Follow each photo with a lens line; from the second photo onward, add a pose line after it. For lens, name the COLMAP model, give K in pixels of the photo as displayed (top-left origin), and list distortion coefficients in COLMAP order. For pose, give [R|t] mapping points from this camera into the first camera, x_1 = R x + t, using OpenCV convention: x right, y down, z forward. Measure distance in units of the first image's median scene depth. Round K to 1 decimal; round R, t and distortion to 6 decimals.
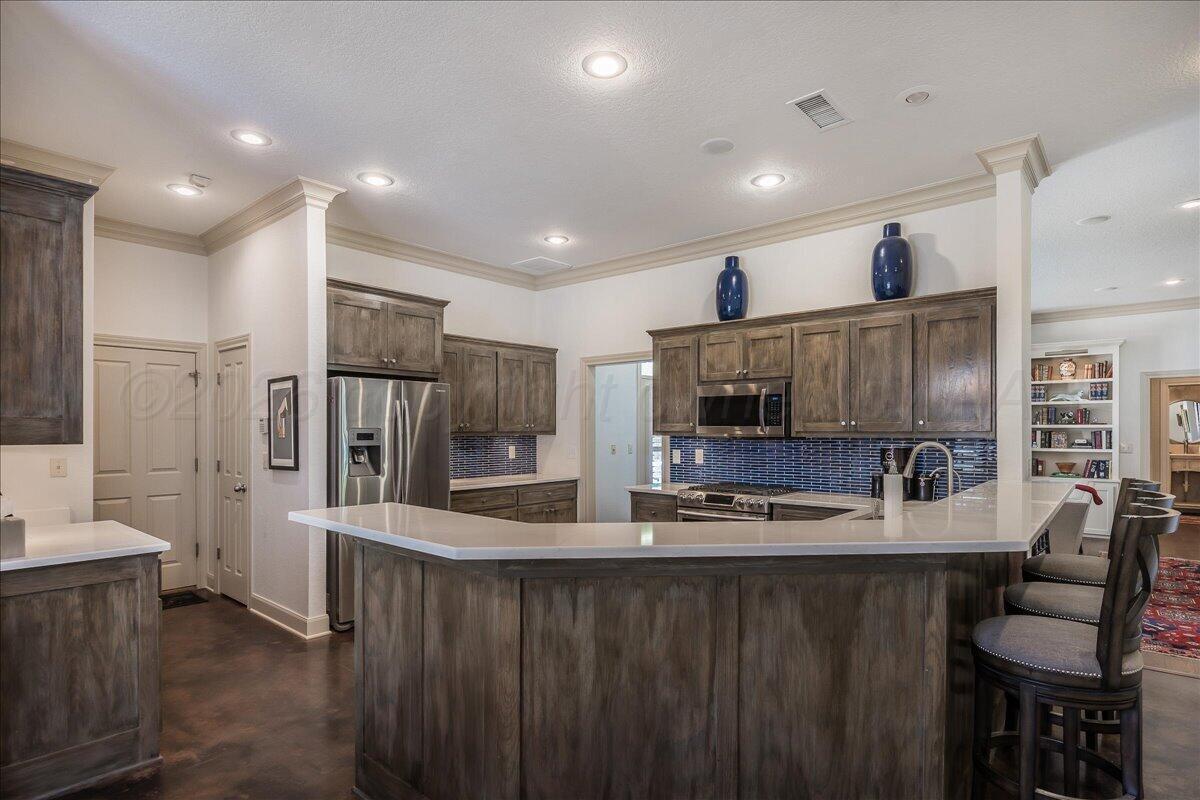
lens RADIAL K [[626.0, 0, 606.8], [0, 626.0, 430.7], [0, 0, 1]] dist [-0.000158, -0.000004]
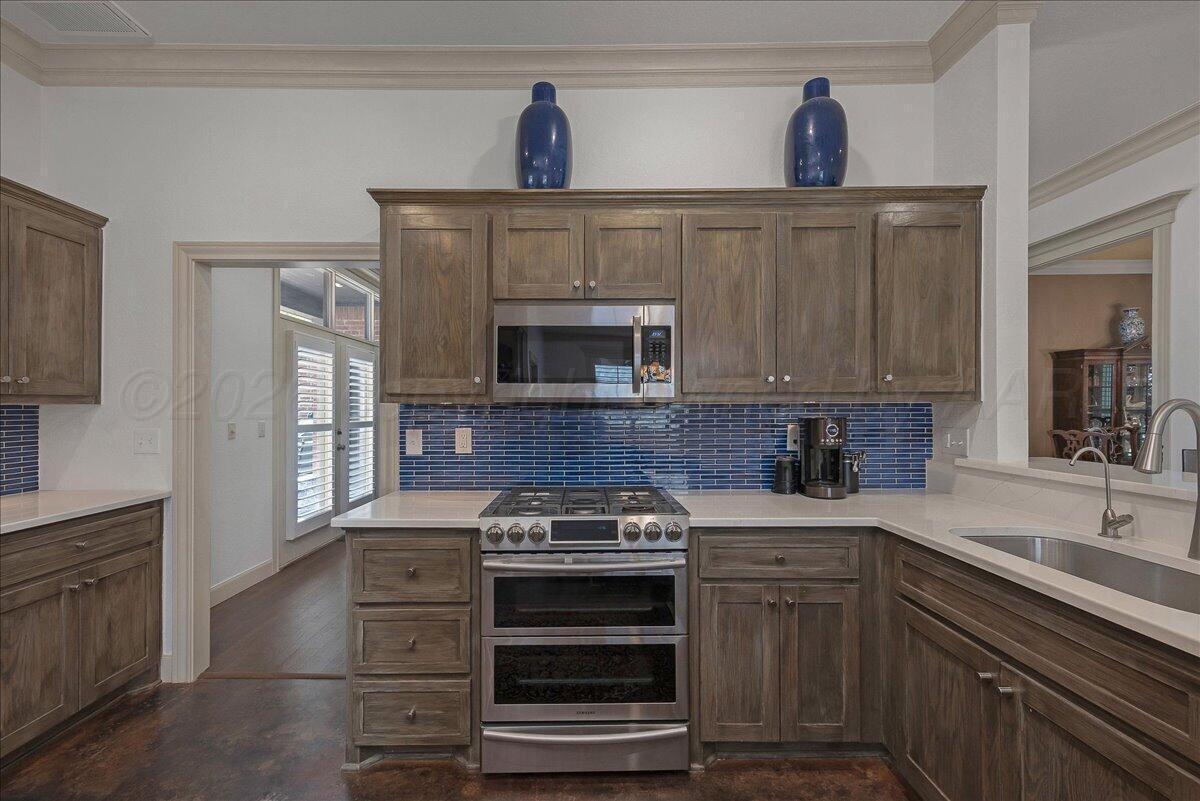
lens RADIAL K [[511.4, 0, 588.7], [0, 511.4, 400.6], [0, 0, 1]] dist [0.002007, 0.000372]
pose [[0.759957, 0.006089, 0.649945, -0.069806], [0.004665, 0.999879, -0.014822, 0.013958], [-0.649956, 0.014296, 0.759837, 0.634428]]
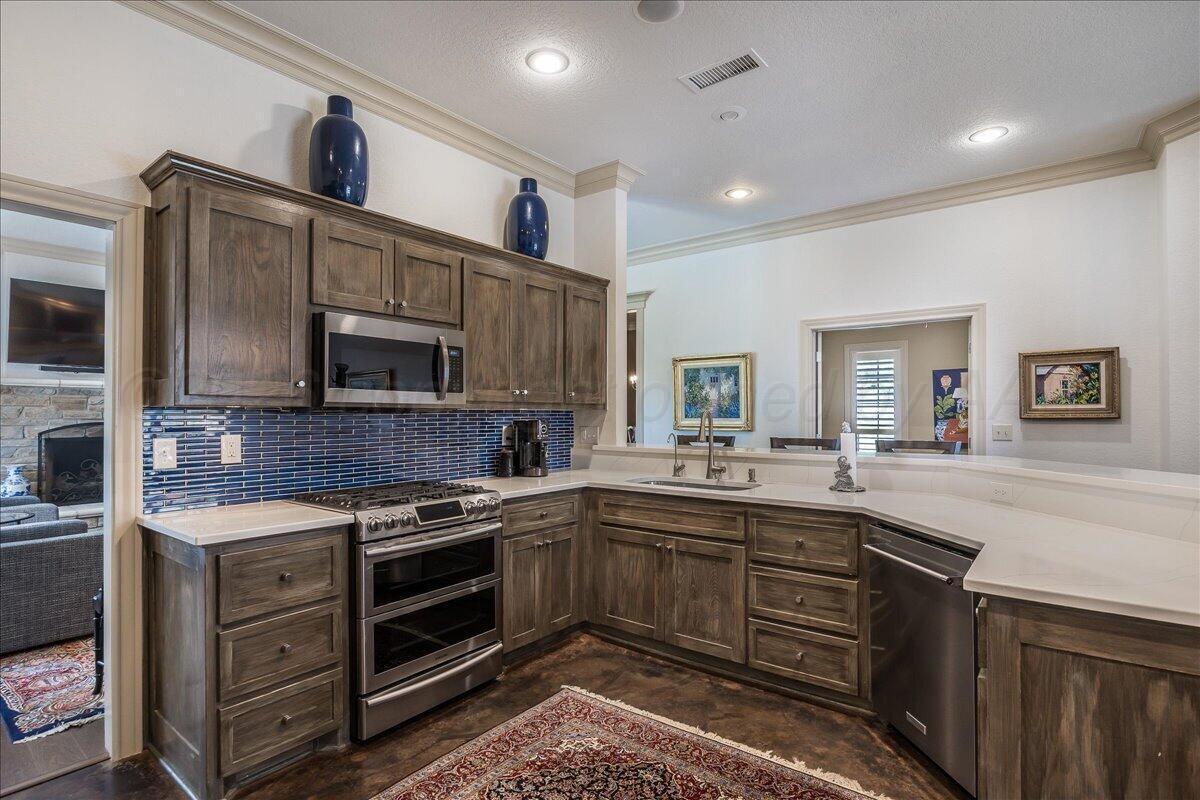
lens RADIAL K [[598.0, 0, 596.6], [0, 598.0, 410.9], [0, 0, 1]] dist [-0.000173, 0.000176]
pose [[-0.046933, 0.003749, 0.998891, -0.369020], [0.001692, 0.999992, -0.003674, 0.014419], [-0.998897, 0.001518, -0.046939, 0.801214]]
